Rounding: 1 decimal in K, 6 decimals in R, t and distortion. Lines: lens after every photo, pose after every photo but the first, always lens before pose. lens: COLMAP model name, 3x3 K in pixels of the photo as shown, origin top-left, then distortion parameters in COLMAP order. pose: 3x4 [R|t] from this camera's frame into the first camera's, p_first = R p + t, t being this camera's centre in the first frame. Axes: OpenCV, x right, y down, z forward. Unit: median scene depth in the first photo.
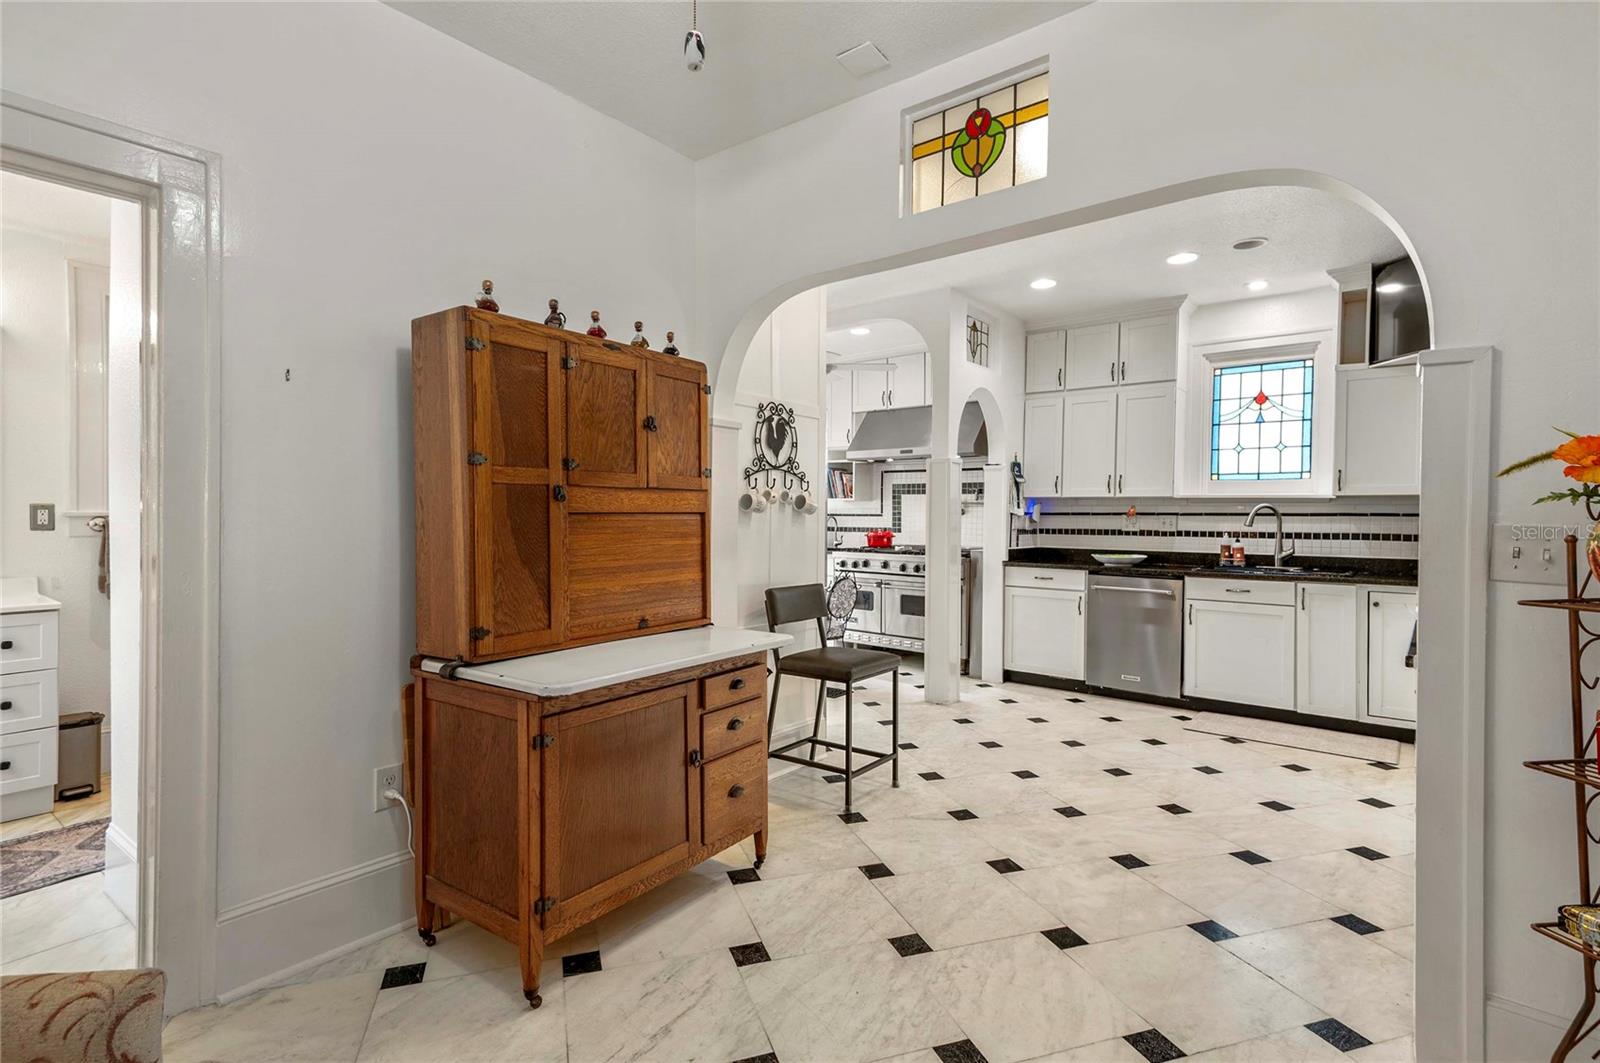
lens RADIAL K [[769.8, 0, 794.3], [0, 769.8, 523.9], [0, 0, 1]] dist [0.022189, -0.002466]
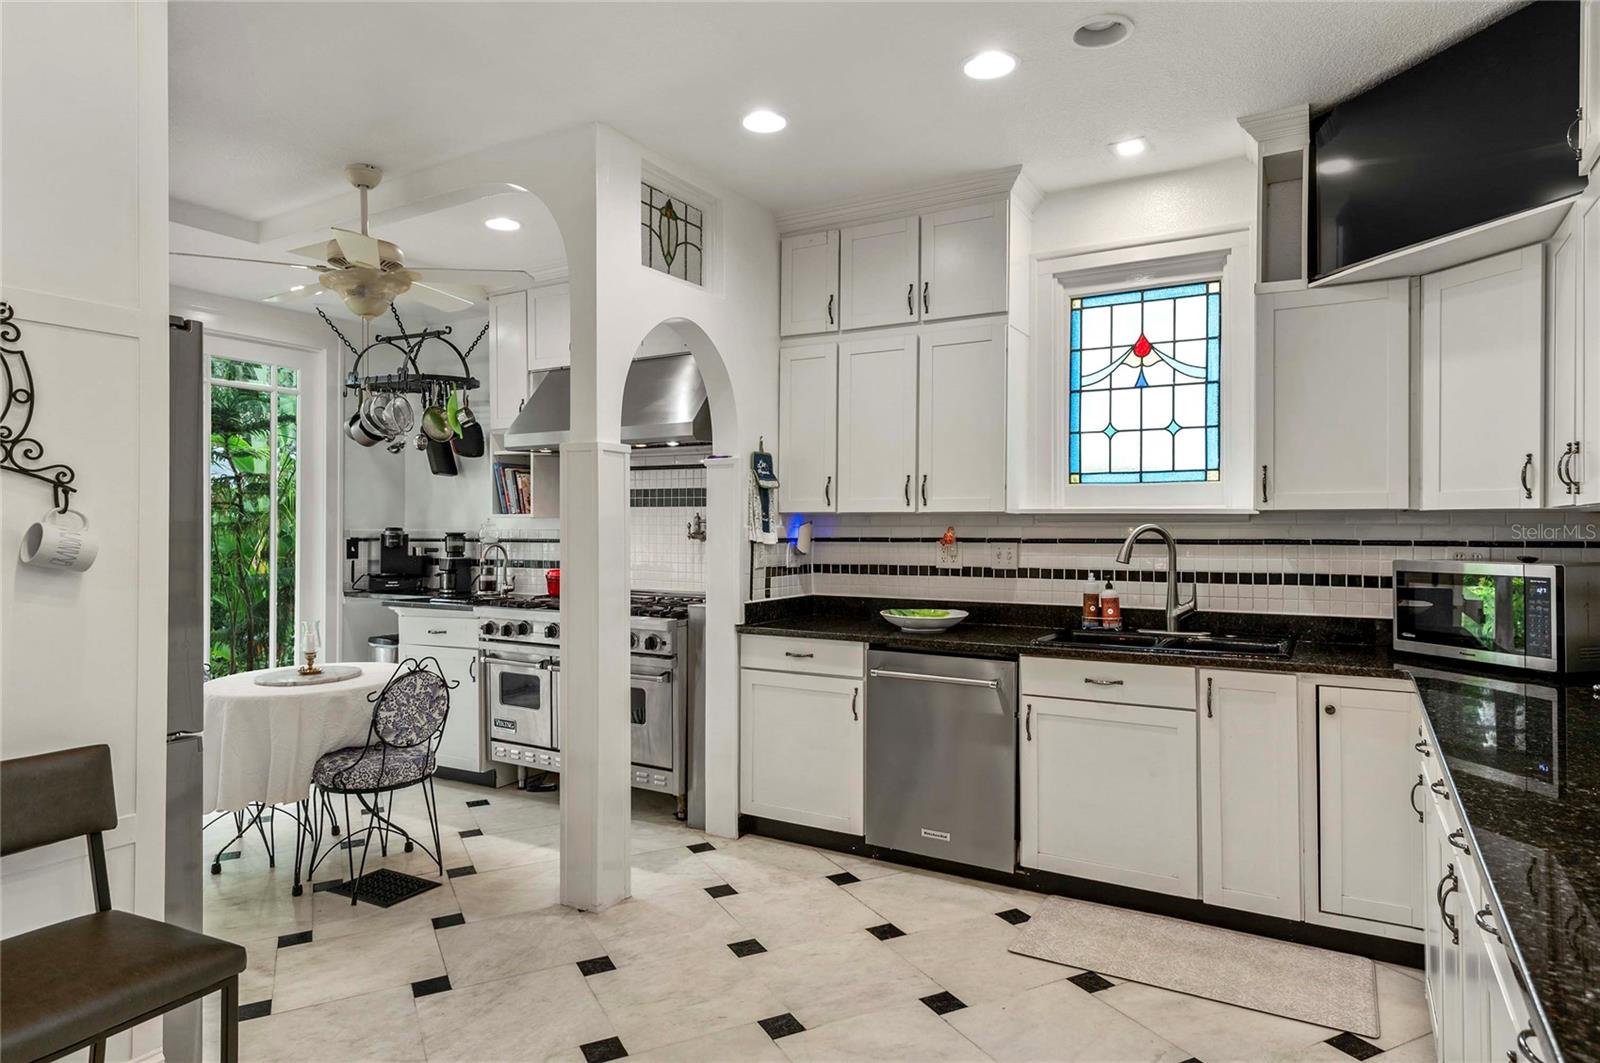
lens RADIAL K [[931.4, 0, 798.8], [0, 931.4, 521.7], [0, 0, 1]] dist [0.023561, -0.009828]
pose [[0.987803, -0.008343, 0.155483, 0.240941], [0.010677, 0.999842, -0.014179, -0.020855], [-0.155340, 0.015667, 0.987737, 0.352598]]
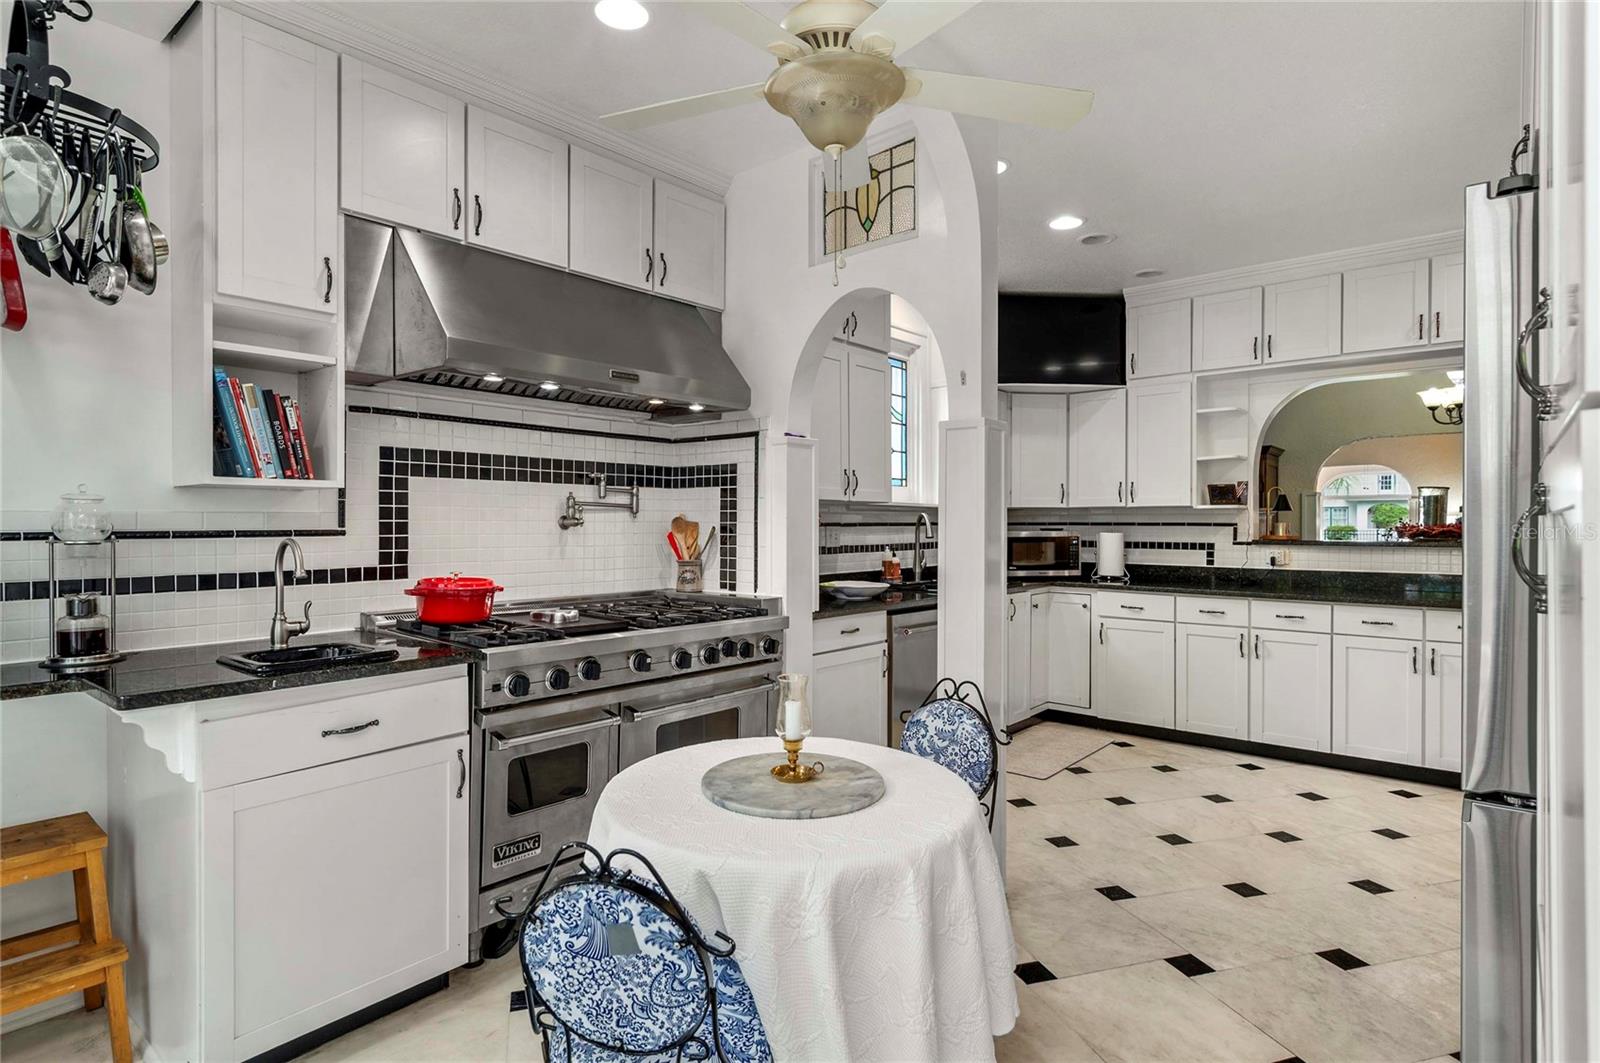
lens RADIAL K [[841.1, 0, 795.6], [0, 841.1, 520.7], [0, 0, 1]] dist [0.018820, -0.004465]
pose [[0.015547, -0.005404, 0.999865, -0.385260], [0.011401, 0.999921, 0.005227, -0.023791], [-0.999814, 0.011318, 0.015607, 1.151518]]
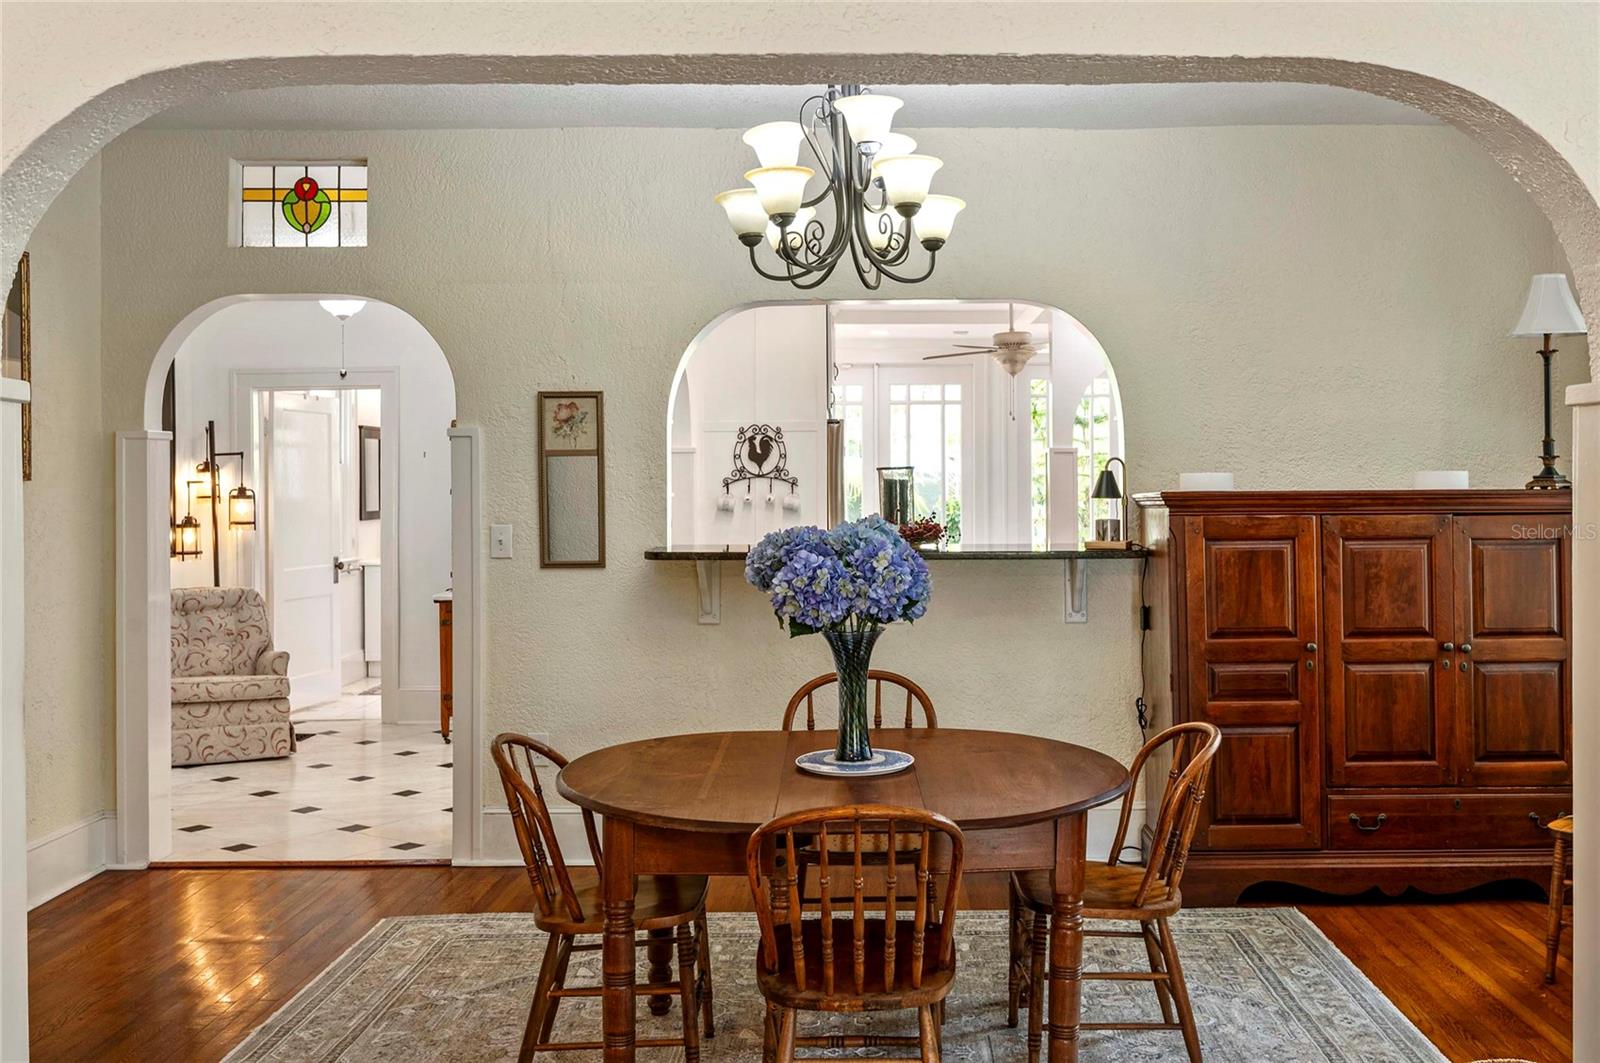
lens RADIAL K [[1388.1, 0, 866.7], [0, 1388.1, 473.5], [0, 0, 1]] dist [-0.008589, -0.005322]
pose [[0.630900, -0.016297, -0.775693, 1.379249], [0.003253, 0.999826, -0.018359, -0.025487], [0.775857, 0.009059, 0.630844, -0.229191]]
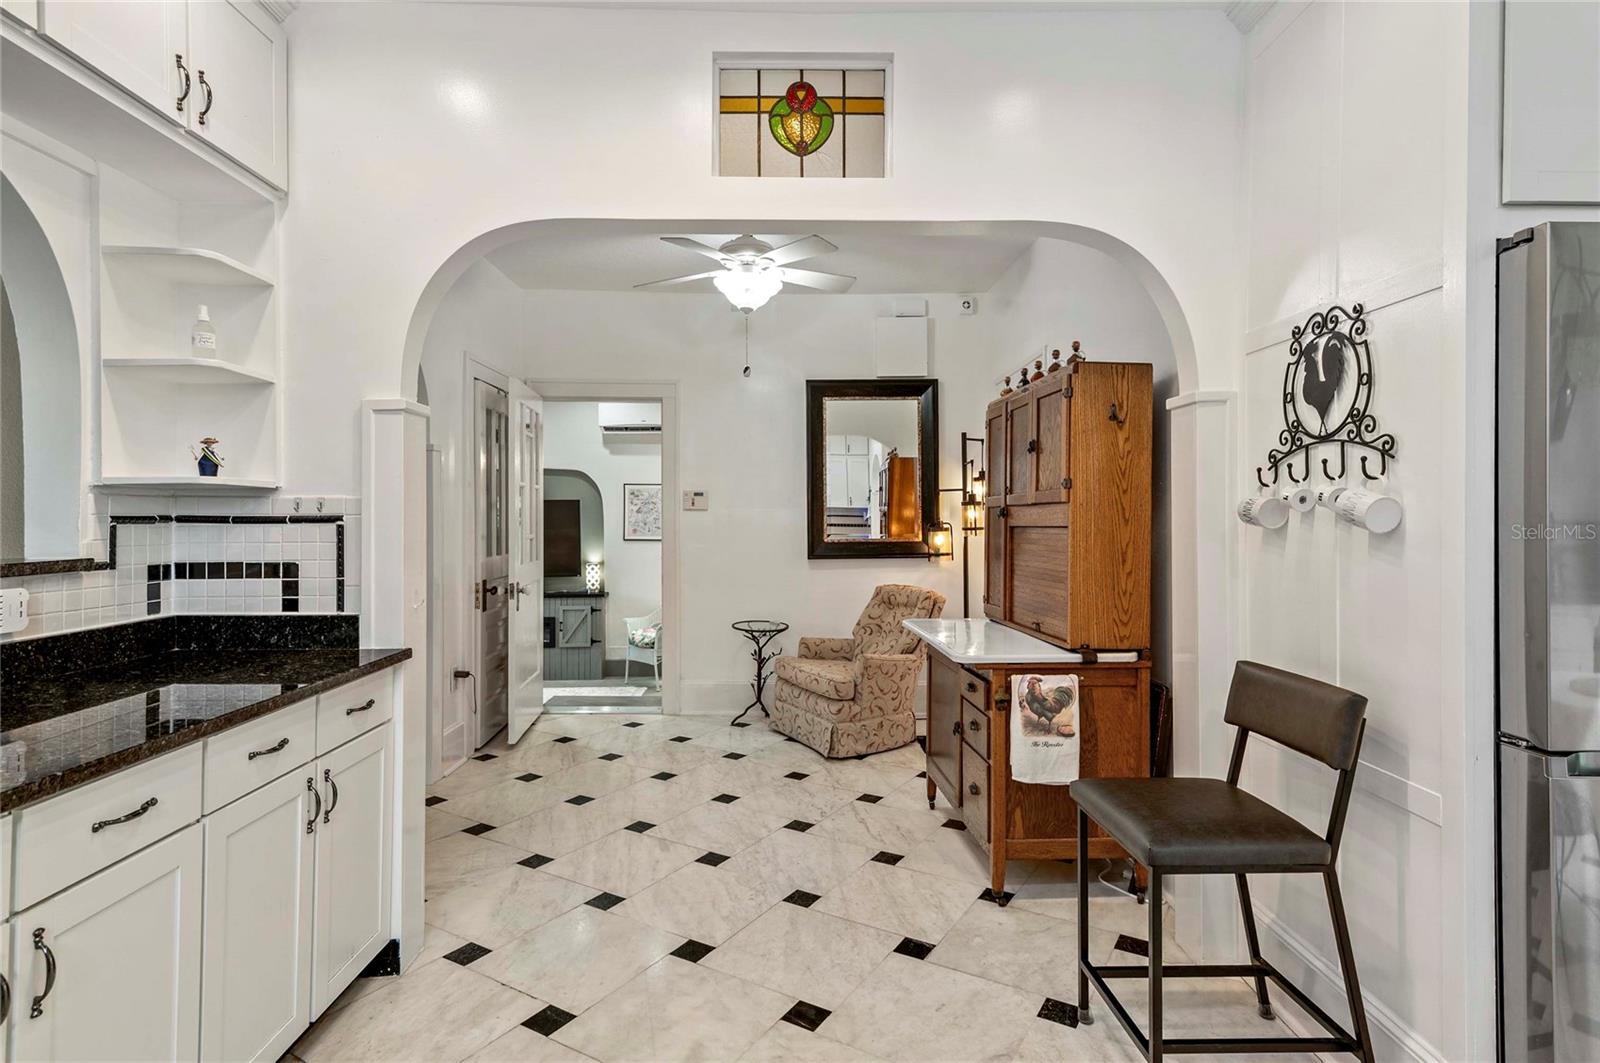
lens RADIAL K [[798.5, 0, 804.0], [0, 798.5, 518.1], [0, 0, 1]] dist [0.015685, -0.000870]
pose [[-0.756606, -0.008919, -0.653810, 0.427807], [-0.013560, 0.999906, 0.002052, -0.012759], [0.653730, 0.010418, -0.756656, 0.869806]]
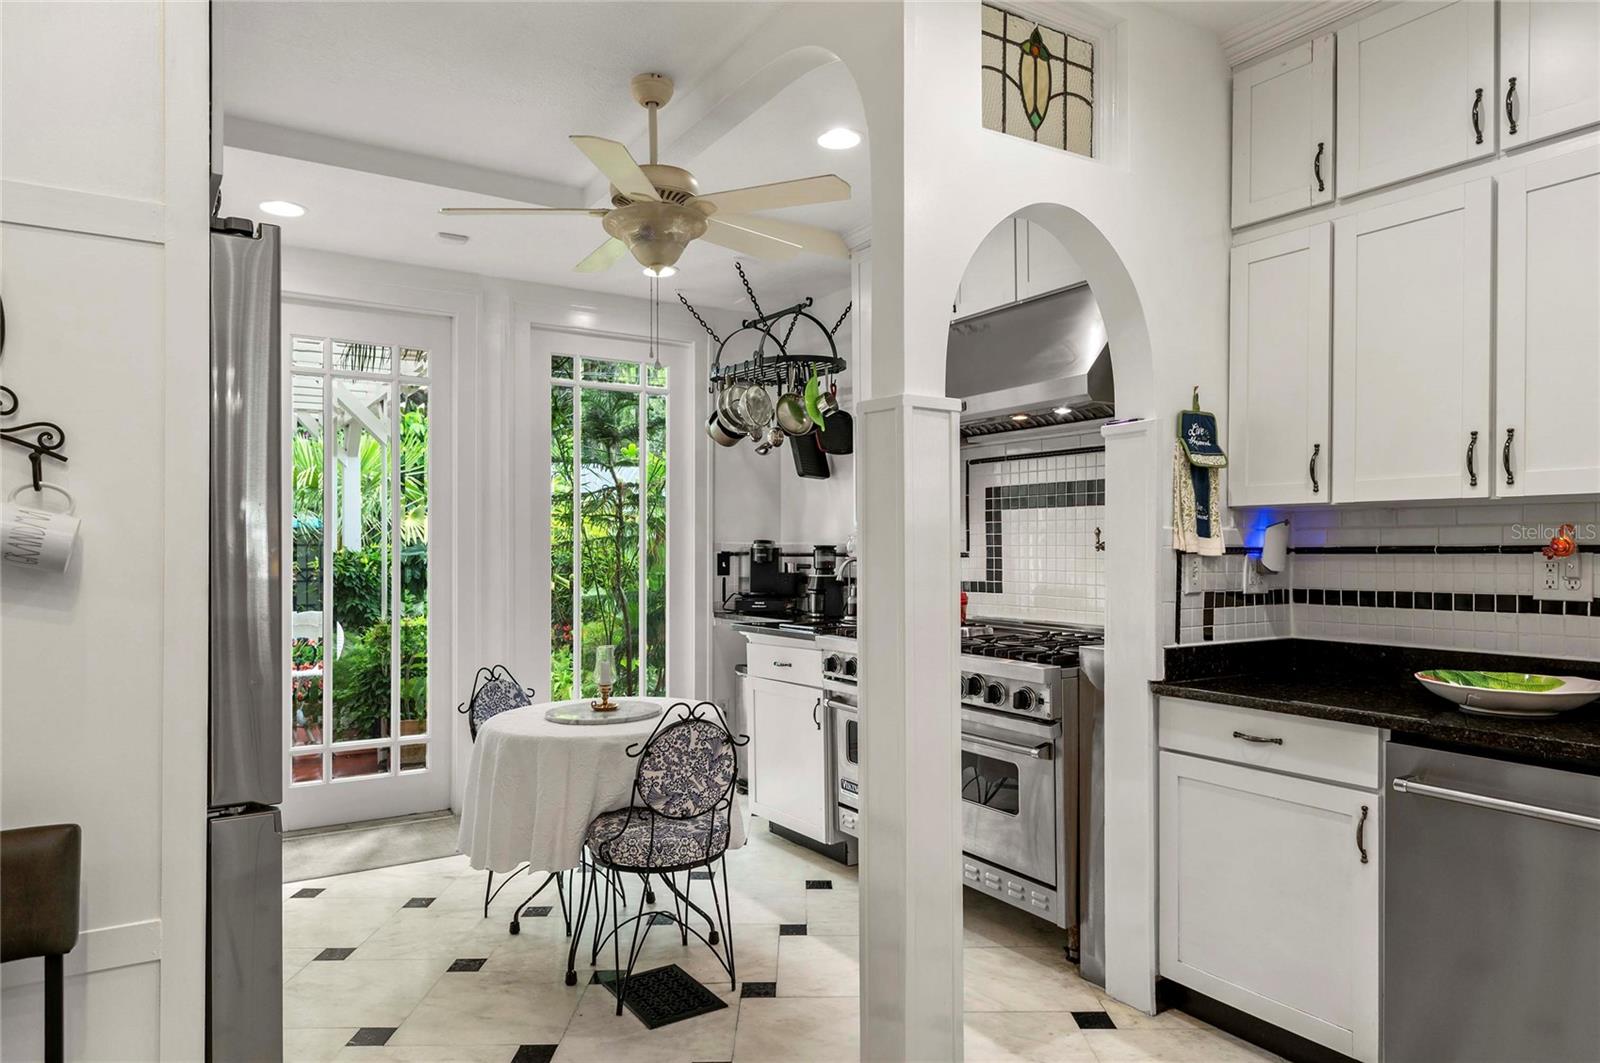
lens RADIAL K [[997.8, 0, 795.4], [0, 997.8, 548.0], [0, 0, 1]] dist [0.007773, -0.008489]
pose [[0.949182, -0.010875, -0.314539, 0.299155], [0.006658, 0.999873, -0.014476, -0.010840], [0.314656, 0.011646, 0.949134, 0.568114]]
